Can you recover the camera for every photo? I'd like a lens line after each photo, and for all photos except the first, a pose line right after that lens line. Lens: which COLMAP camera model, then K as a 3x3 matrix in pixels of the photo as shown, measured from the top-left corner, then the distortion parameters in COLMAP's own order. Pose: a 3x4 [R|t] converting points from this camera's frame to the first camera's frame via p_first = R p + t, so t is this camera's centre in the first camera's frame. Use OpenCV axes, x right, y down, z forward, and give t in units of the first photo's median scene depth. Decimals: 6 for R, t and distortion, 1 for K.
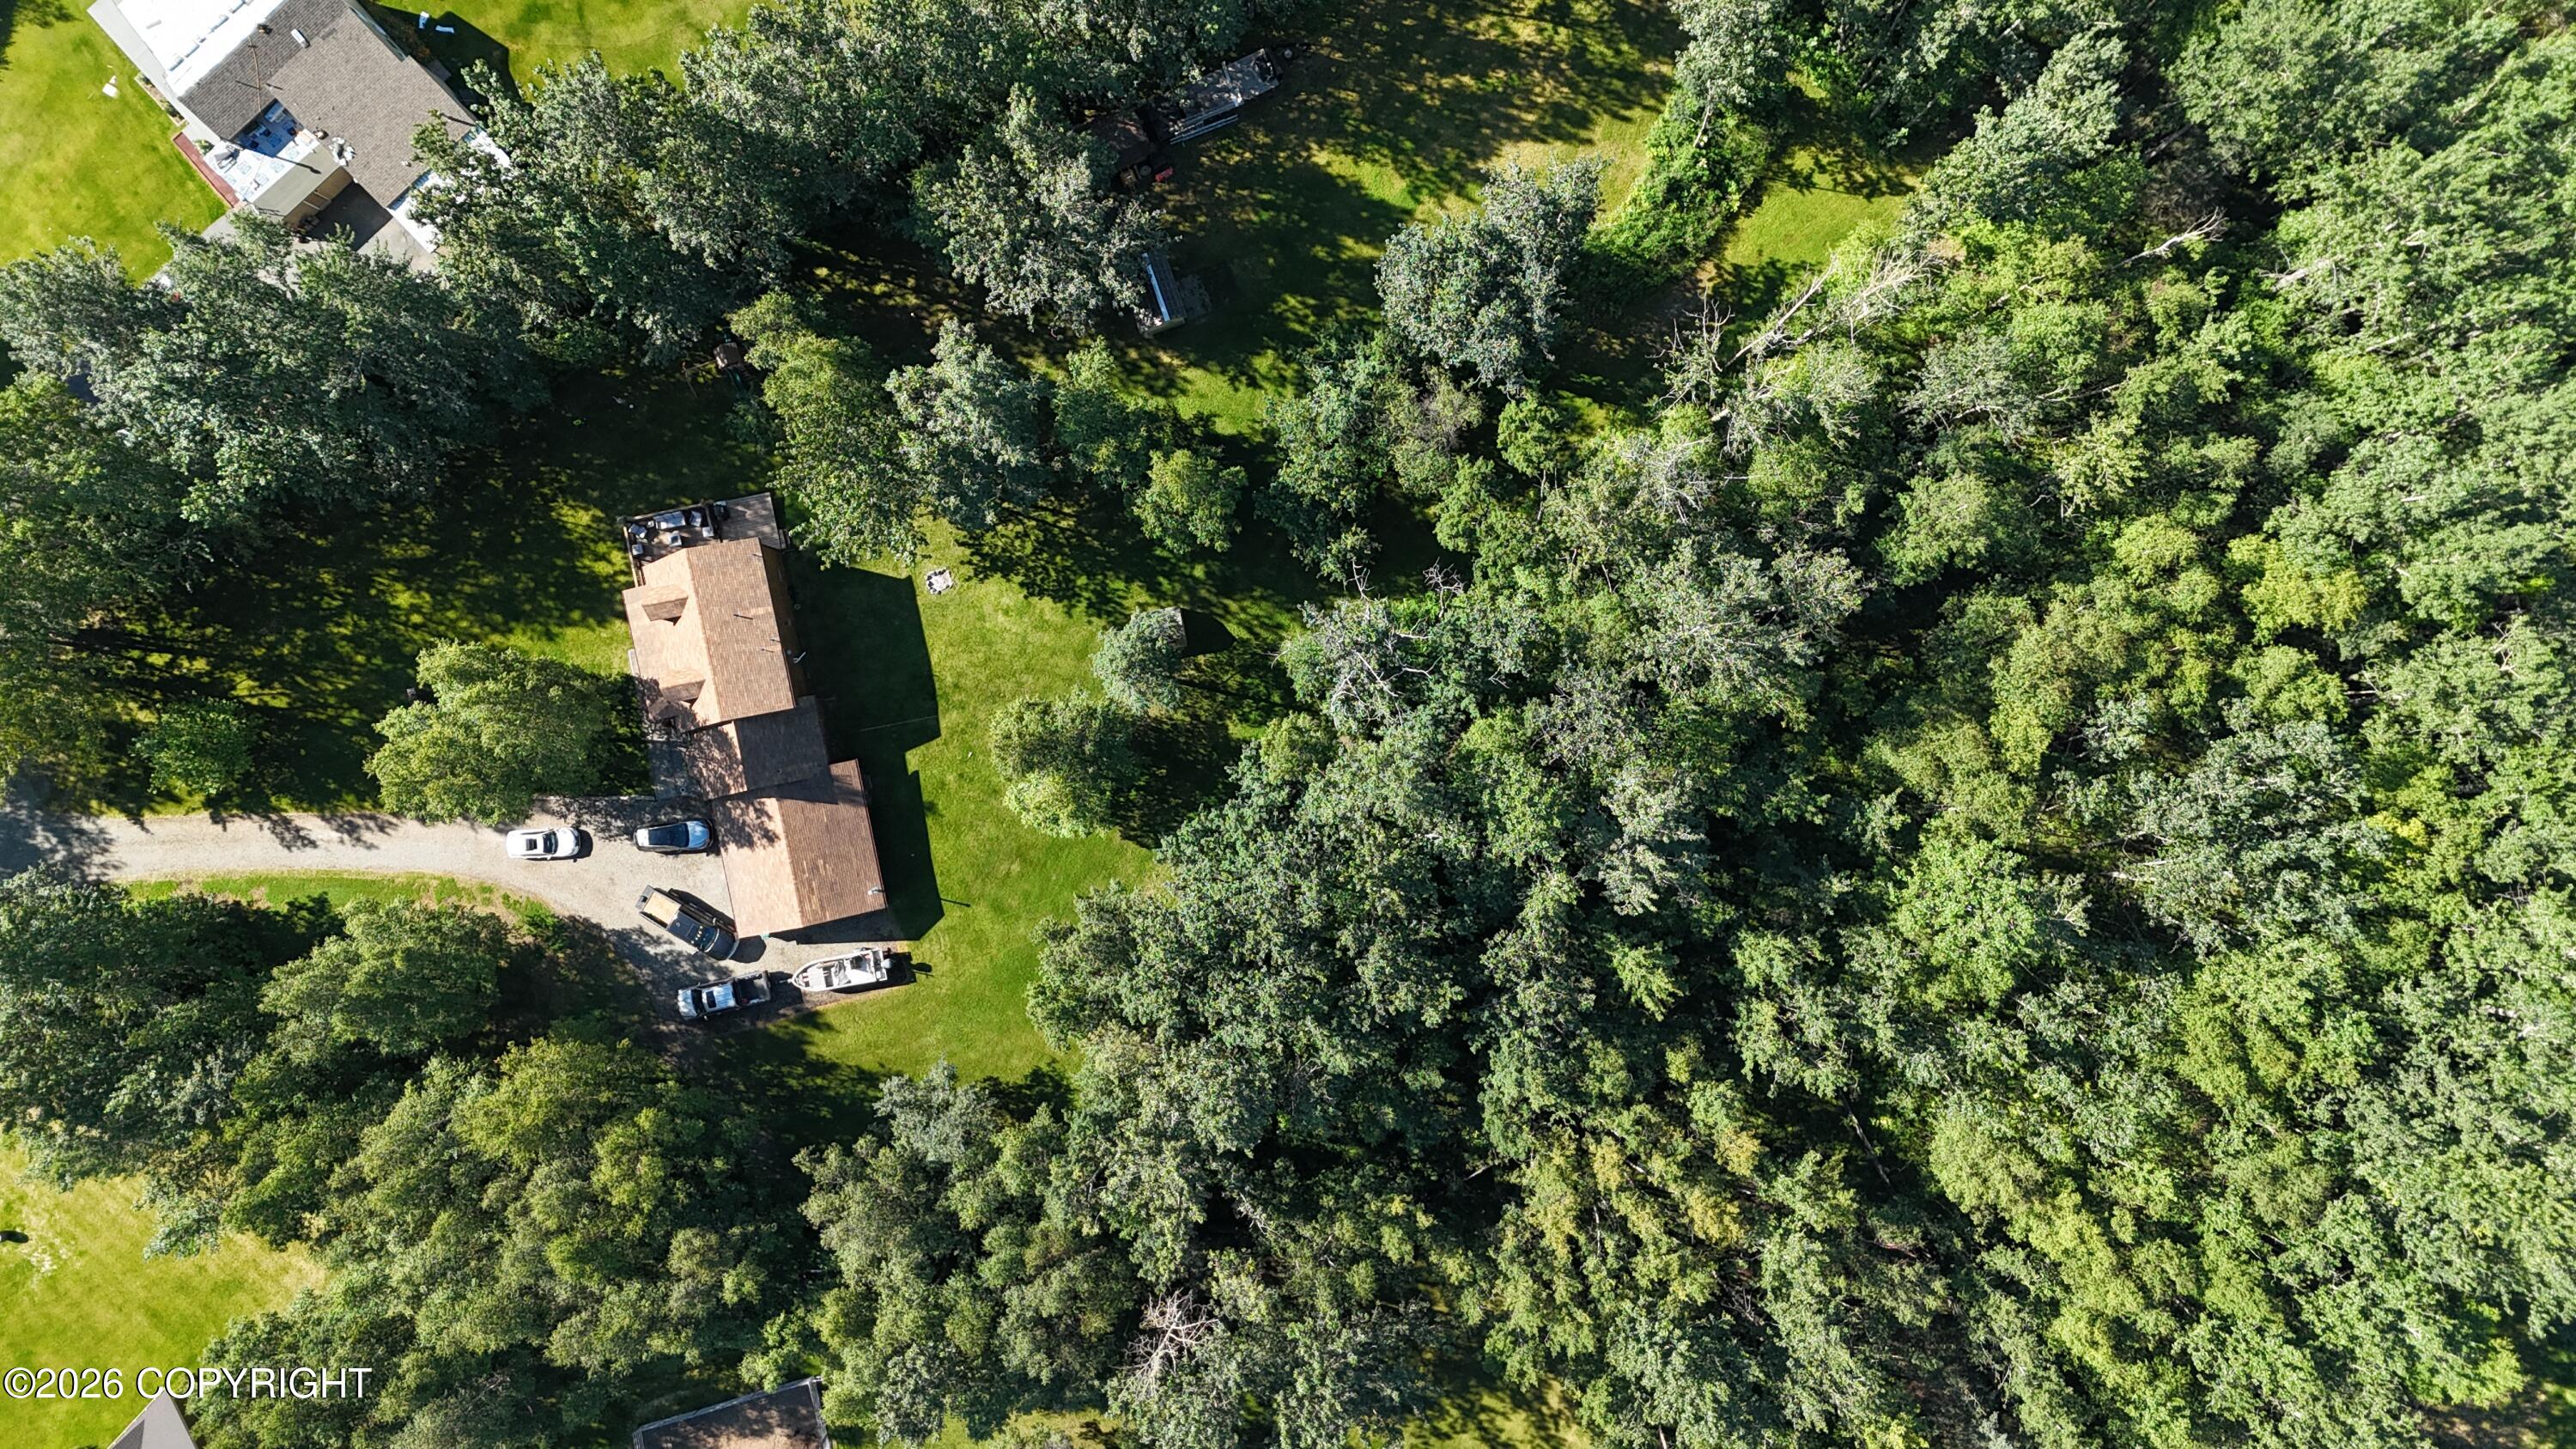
lens RADIAL K [[1847.4, 0, 1297.6], [0, 1847.4, 733.8], [0, 0, 1]] dist [0.070335, -0.005470]
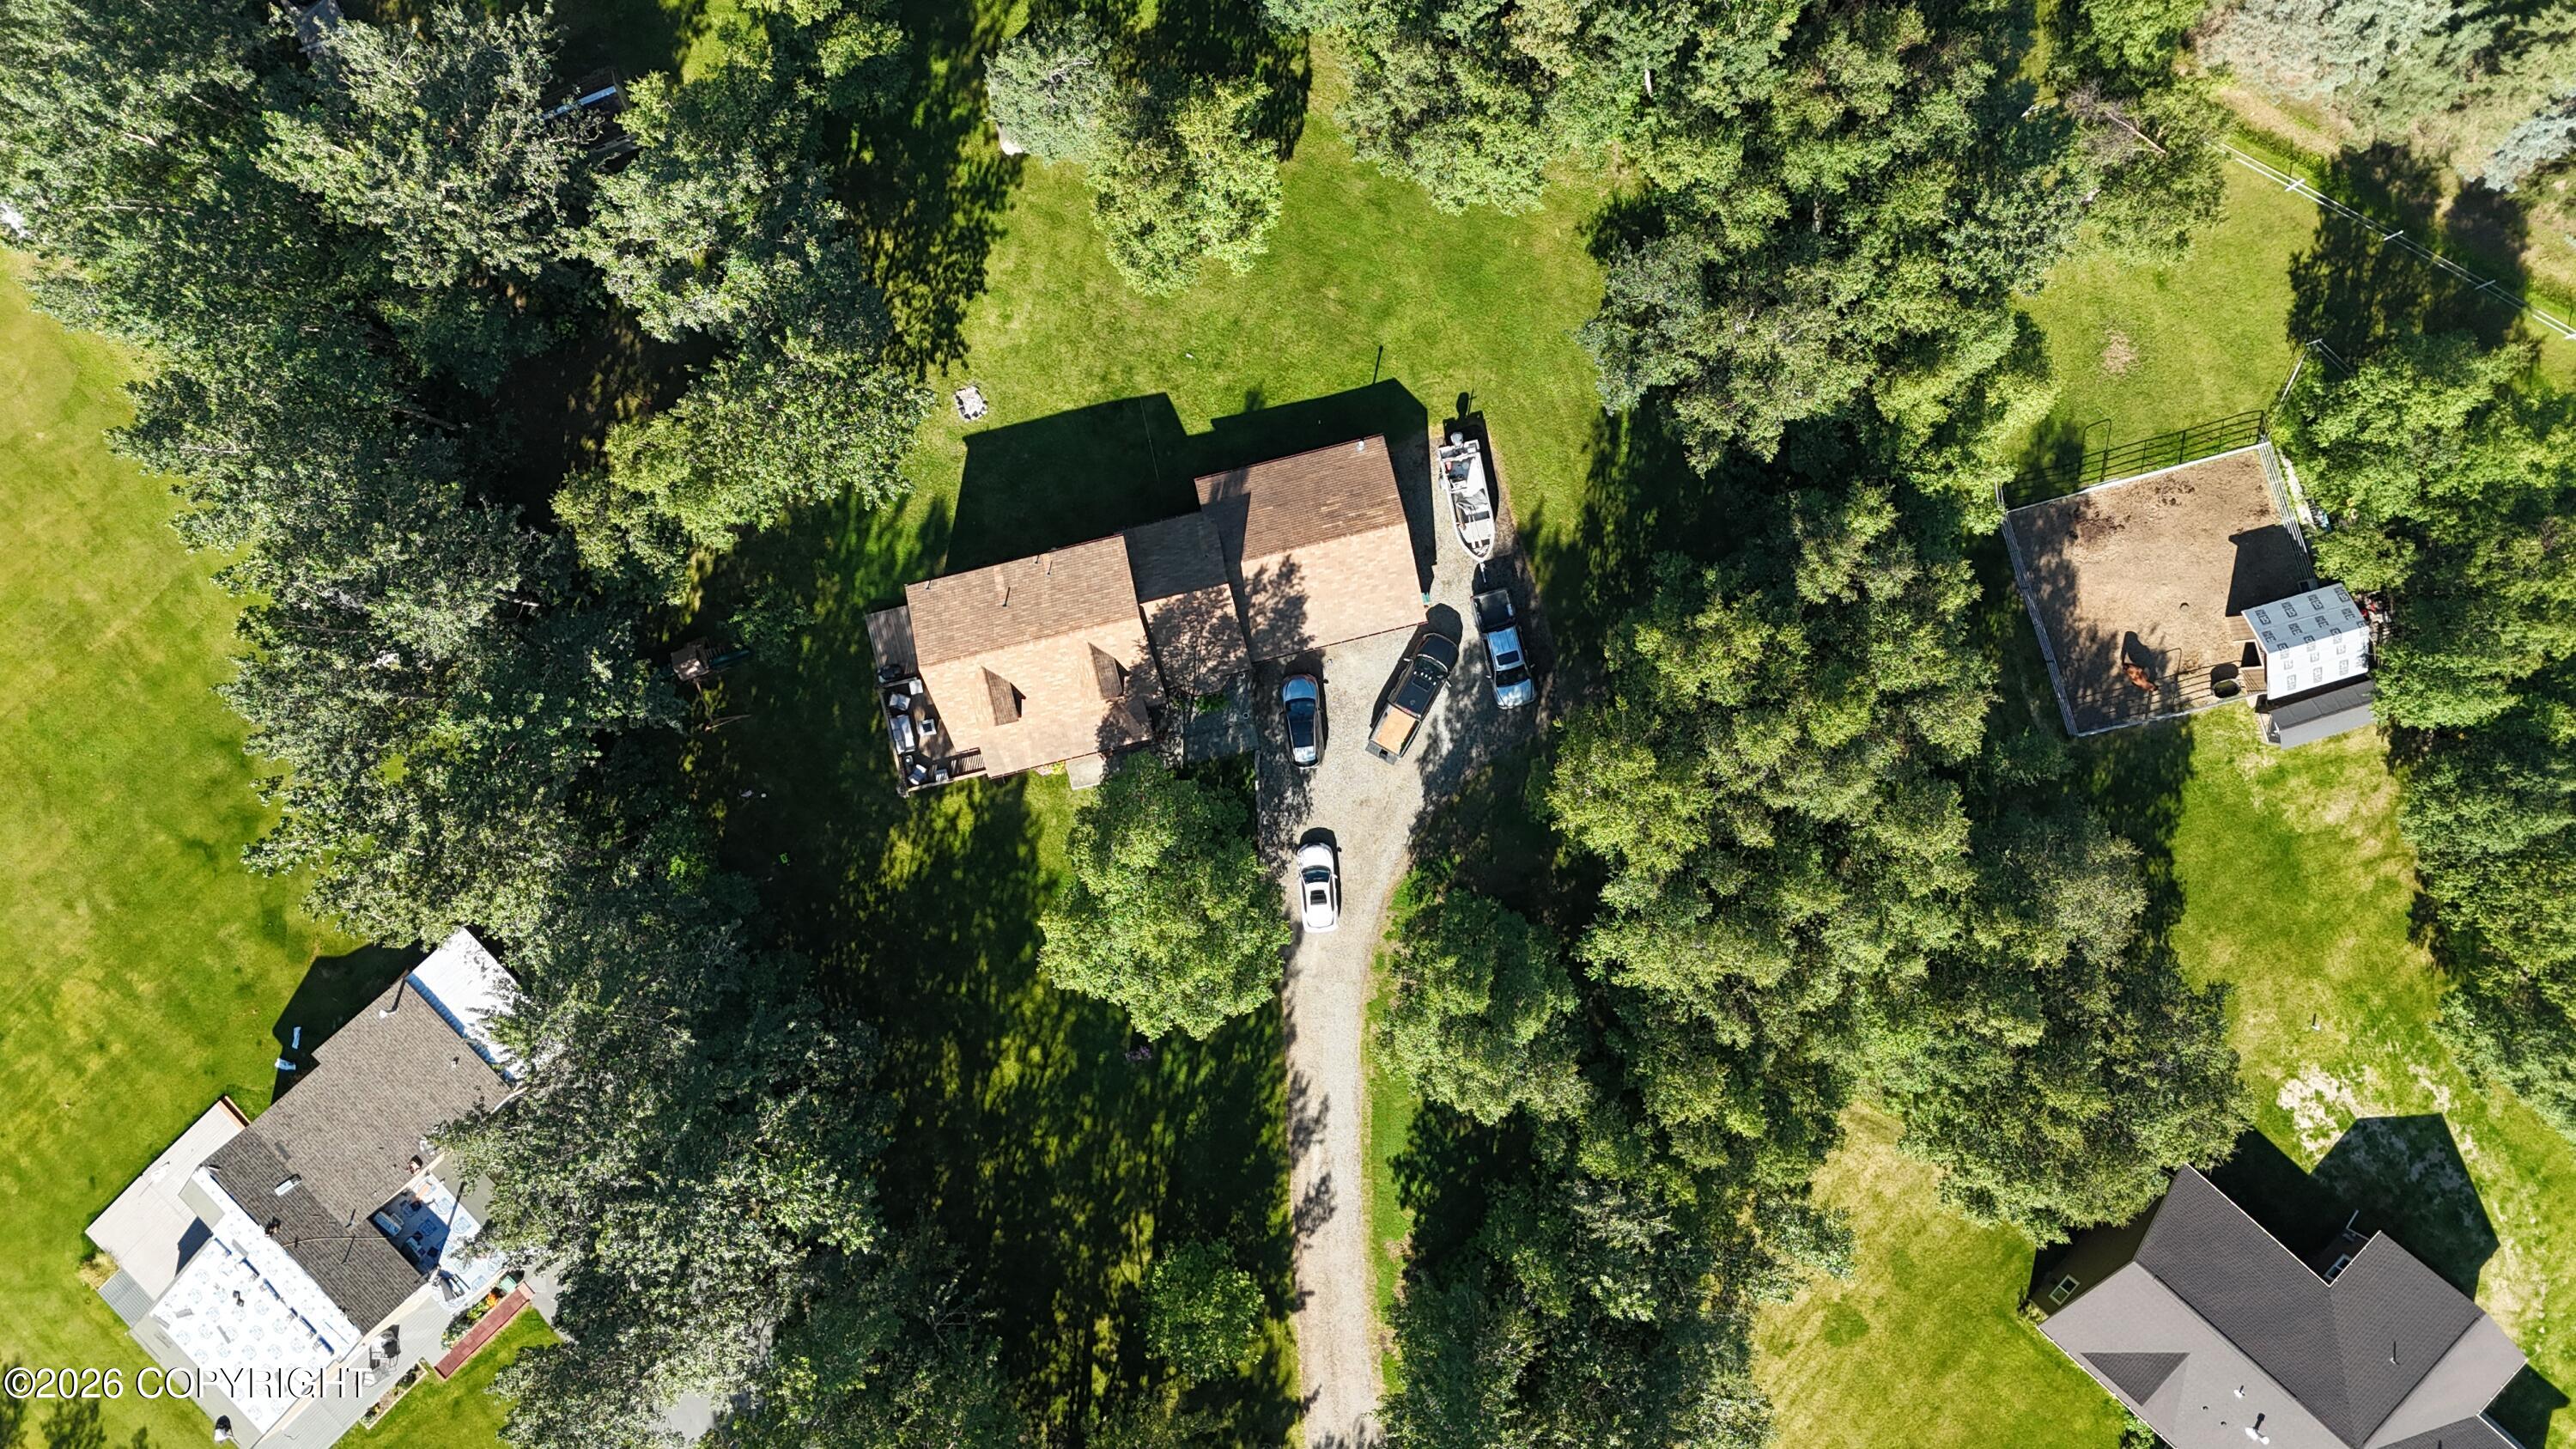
lens RADIAL K [[1847.4, 0, 1297.6], [0, 1847.4, 733.8], [0, 0, 1]] dist [0.070335, -0.005470]
pose [[-0.030822, -0.998746, 0.039455, -0.372708], [0.998725, -0.032353, -0.038757, 0.083223], [0.039985, 0.038210, 0.998469, 0.225037]]
